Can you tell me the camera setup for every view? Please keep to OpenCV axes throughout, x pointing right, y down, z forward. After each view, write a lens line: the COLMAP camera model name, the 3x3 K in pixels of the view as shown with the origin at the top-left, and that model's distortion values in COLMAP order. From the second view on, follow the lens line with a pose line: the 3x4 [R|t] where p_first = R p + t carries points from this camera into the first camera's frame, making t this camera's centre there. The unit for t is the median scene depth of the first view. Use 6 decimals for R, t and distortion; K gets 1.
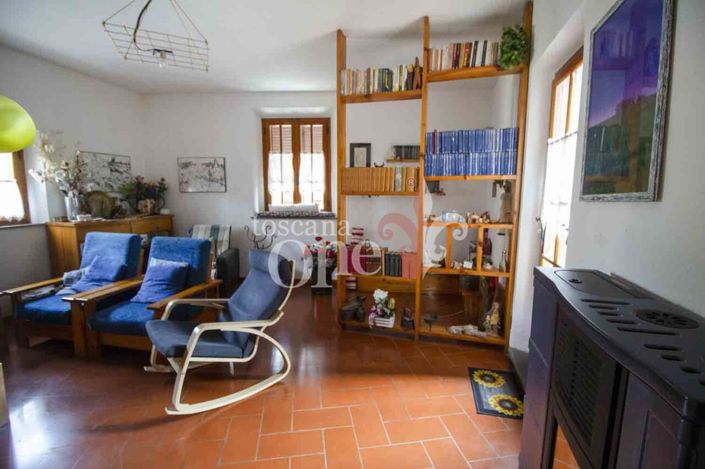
lens RADIAL K [[328.4, 0, 352.6], [0, 328.4, 230.7], [0, 0, 1]] dist [0.000732, -0.012530]
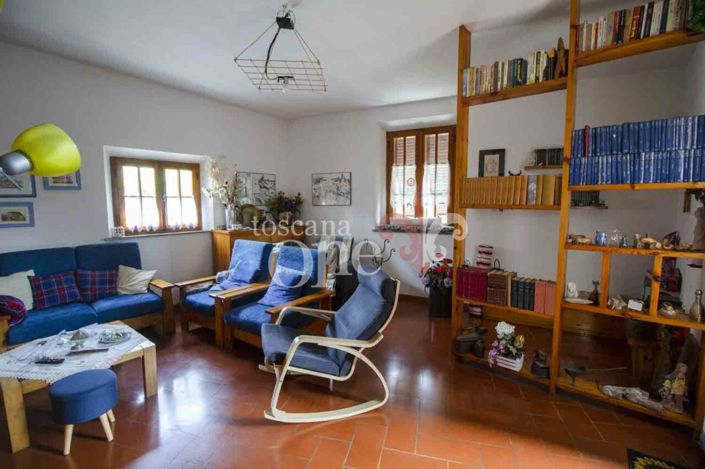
lens RADIAL K [[329.9, 0, 350.0], [0, 329.9, 232.4], [0, 0, 1]] dist [-0.004038, -0.010826]
pose [[0.915826, 0.031058, -0.400373, 0.052553], [-0.043625, 0.998799, -0.022309, -0.013350], [0.399199, 0.037898, 0.916081, 0.072759]]
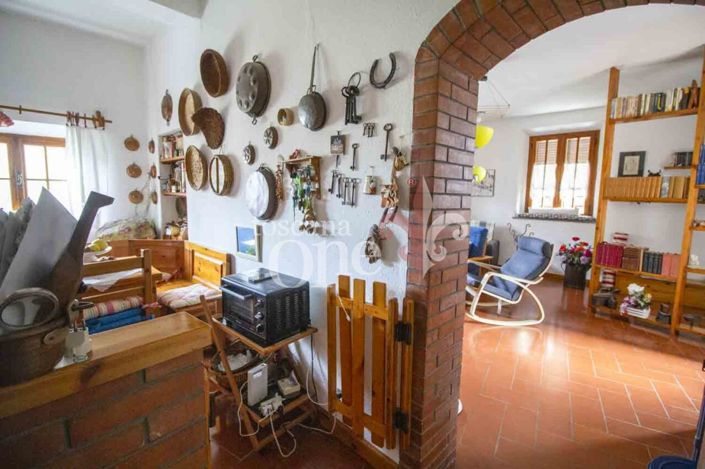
lens RADIAL K [[328.4, 0, 352.6], [0, 328.4, 230.7], [0, 0, 1]] dist [0.000732, -0.012530]
pose [[0.761036, 0.082972, -0.643381, 0.049728], [-0.094156, 0.995412, 0.016997, 0.070679], [0.641840, 0.047643, 0.765357, -0.511347]]
